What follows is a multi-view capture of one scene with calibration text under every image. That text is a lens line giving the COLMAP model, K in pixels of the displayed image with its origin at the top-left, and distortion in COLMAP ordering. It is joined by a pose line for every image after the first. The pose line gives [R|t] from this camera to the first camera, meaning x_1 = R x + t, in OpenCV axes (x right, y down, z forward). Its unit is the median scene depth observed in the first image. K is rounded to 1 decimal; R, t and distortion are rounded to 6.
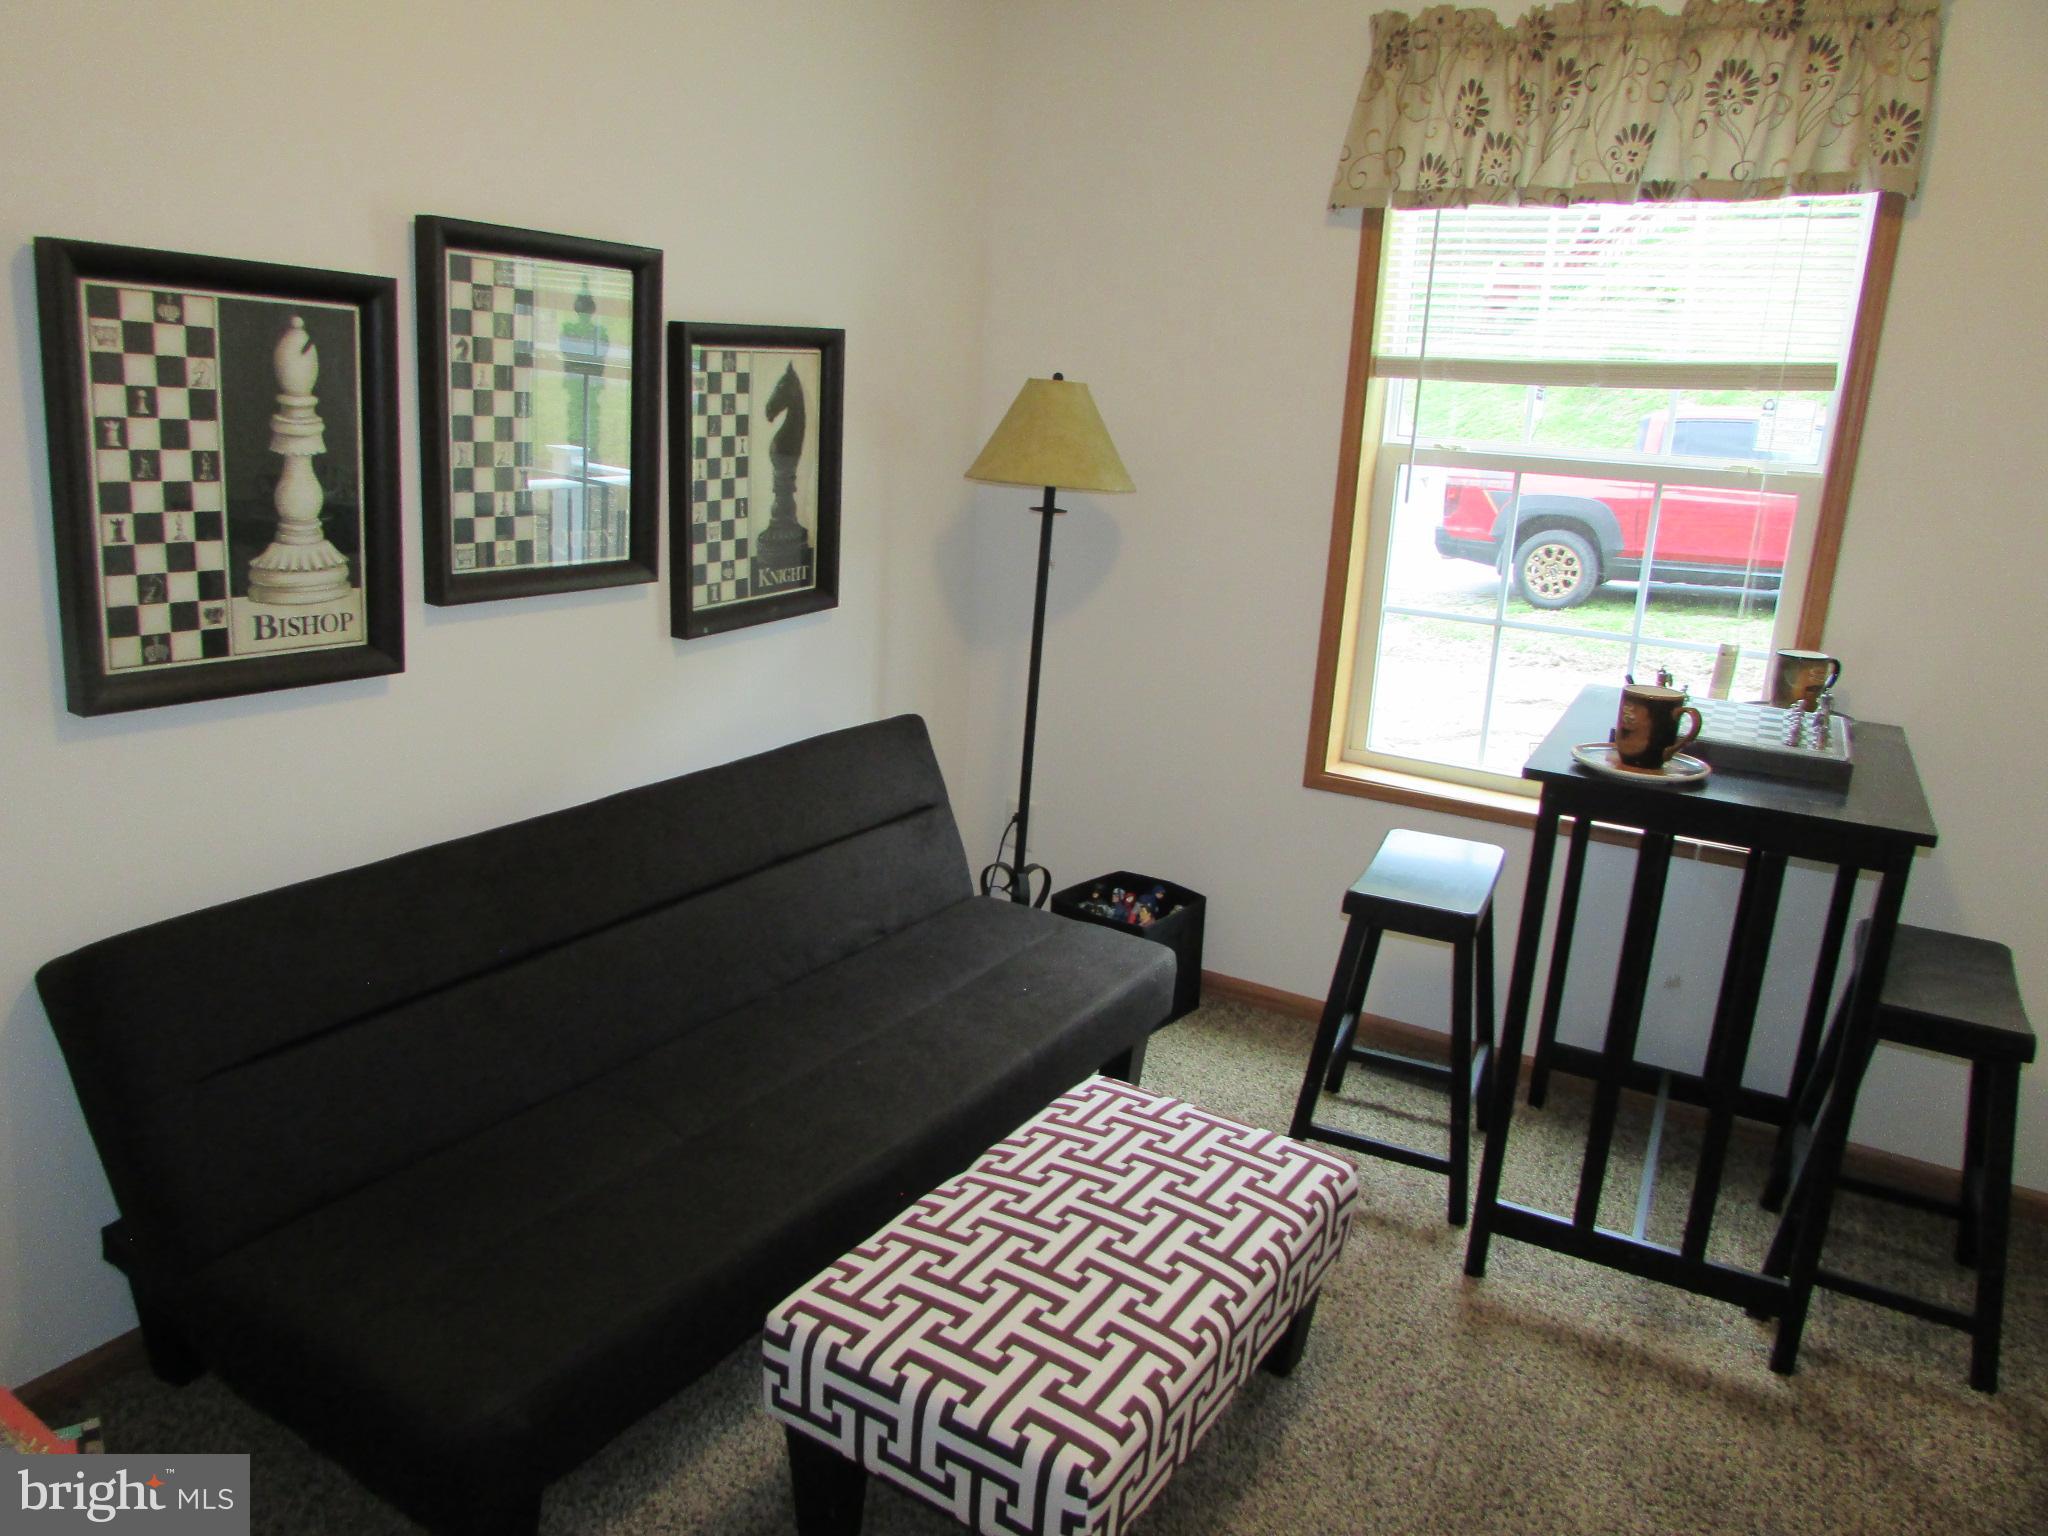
lens RADIAL K [[1458.8, 0, 1024.0], [0, 1458.8, 768.0], [0, 0, 1]] dist [-0.045588, 0.036228]
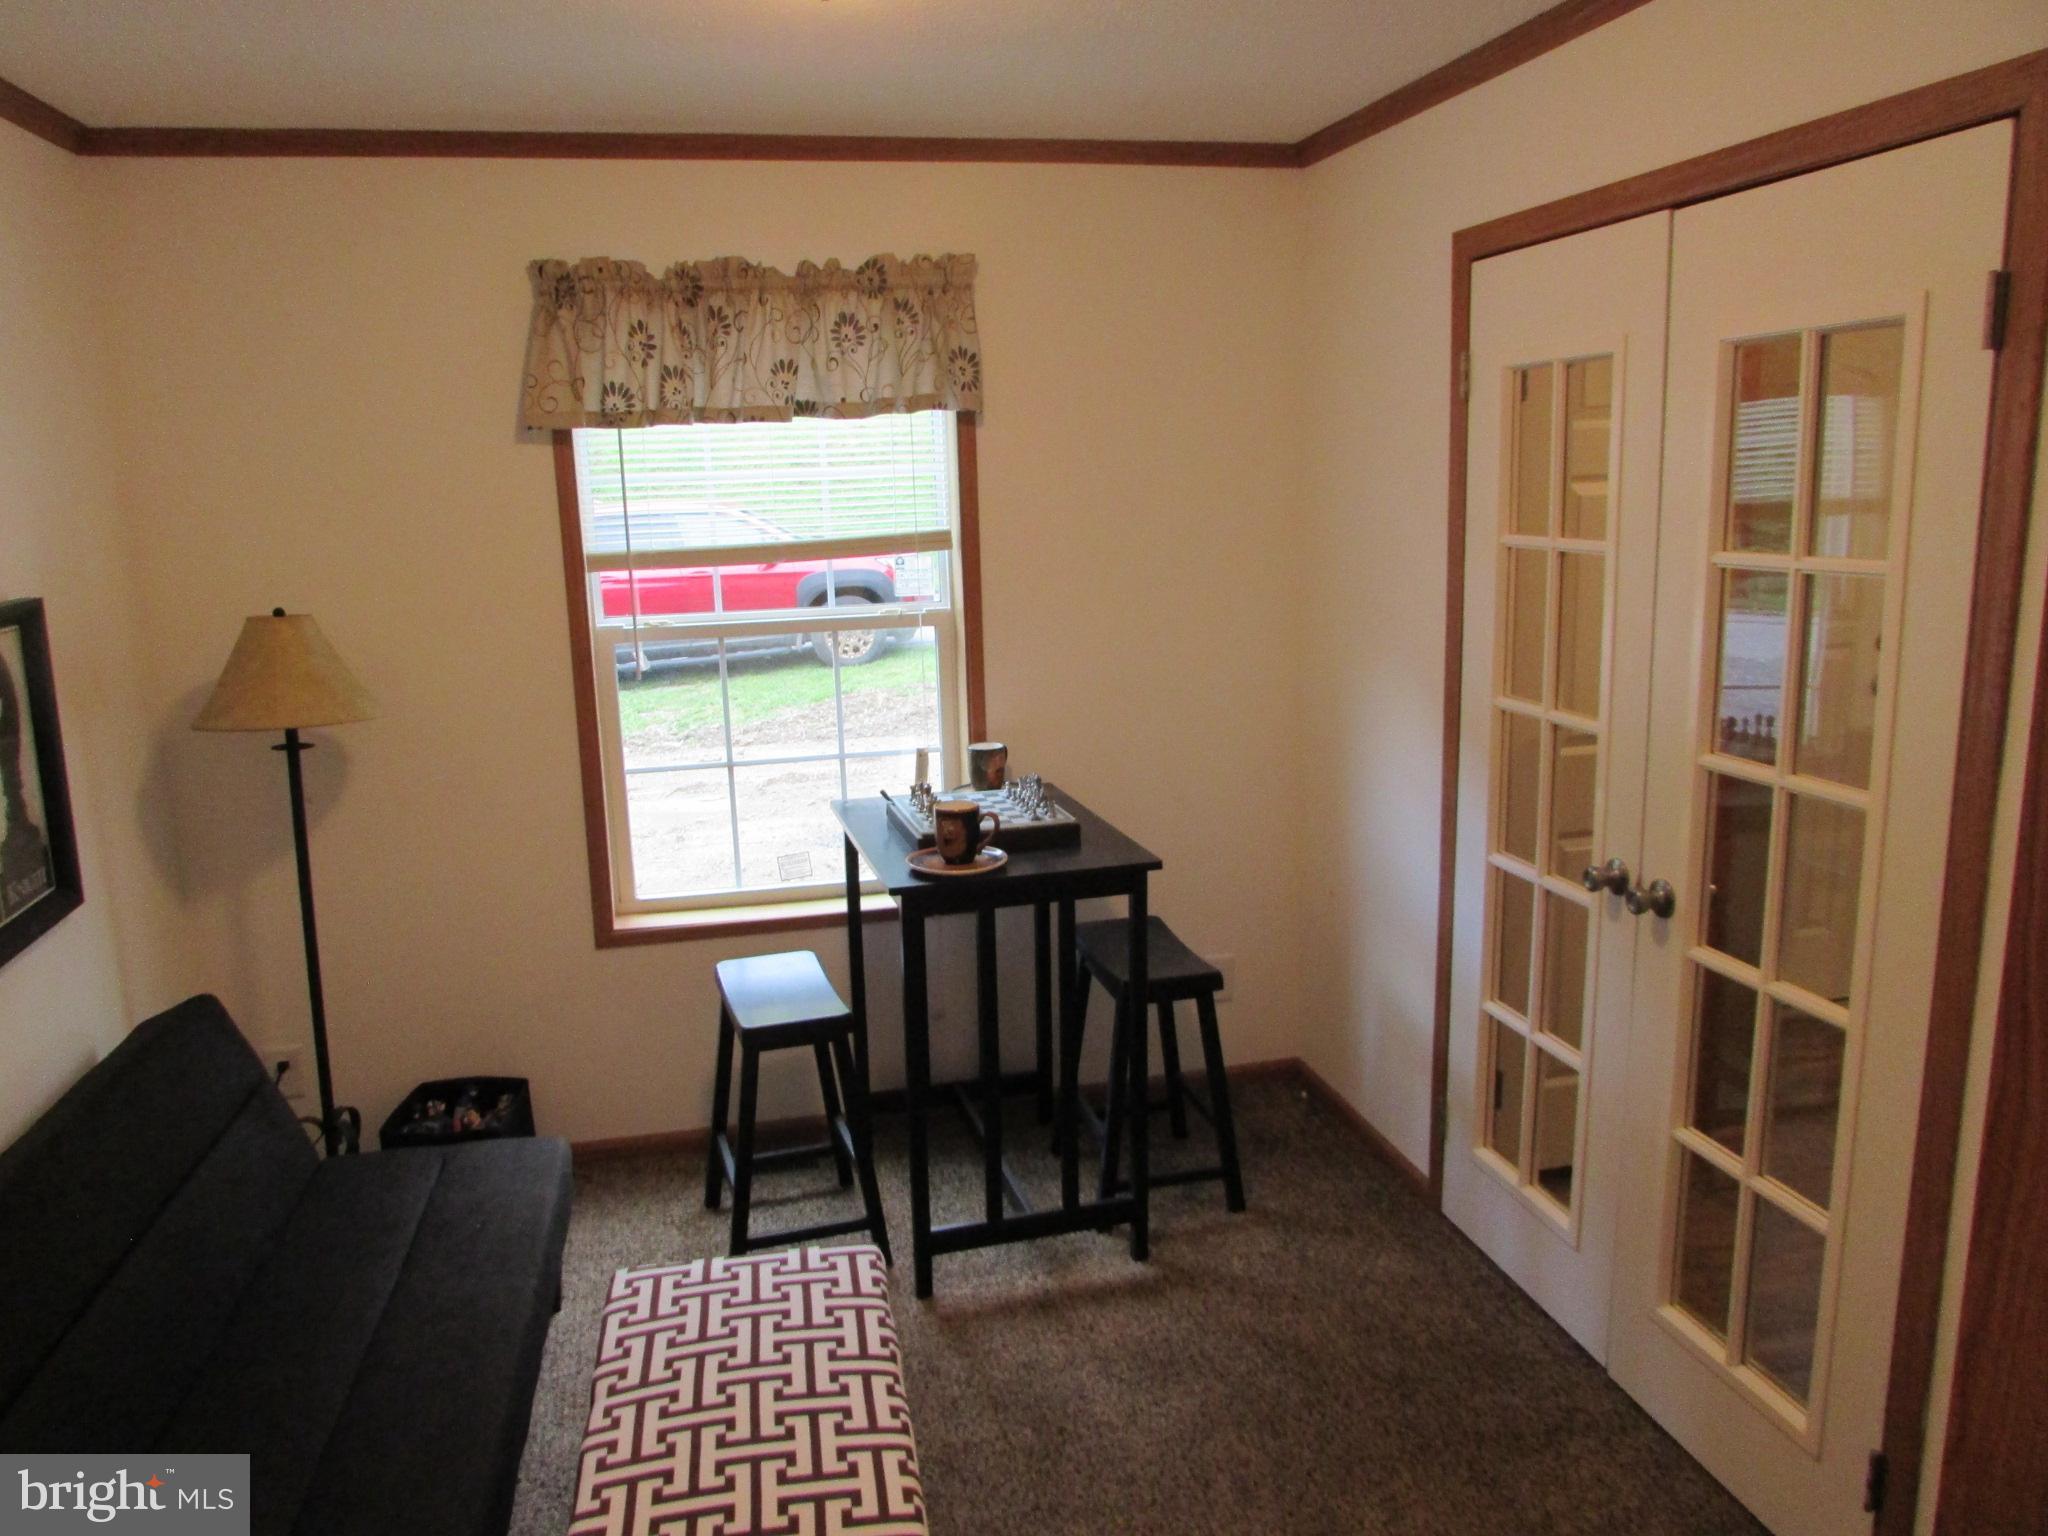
lens RADIAL K [[1447.6, 0, 1021.1], [0, 1447.6, 763.8], [0, 0, 1]] dist [-0.031431, -0.003092]
pose [[0.724962, -0.207129, 0.656907, -0.336776], [0.241939, 0.969520, 0.038694, -0.112978], [-0.644899, 0.130880, 0.752978, -0.027747]]
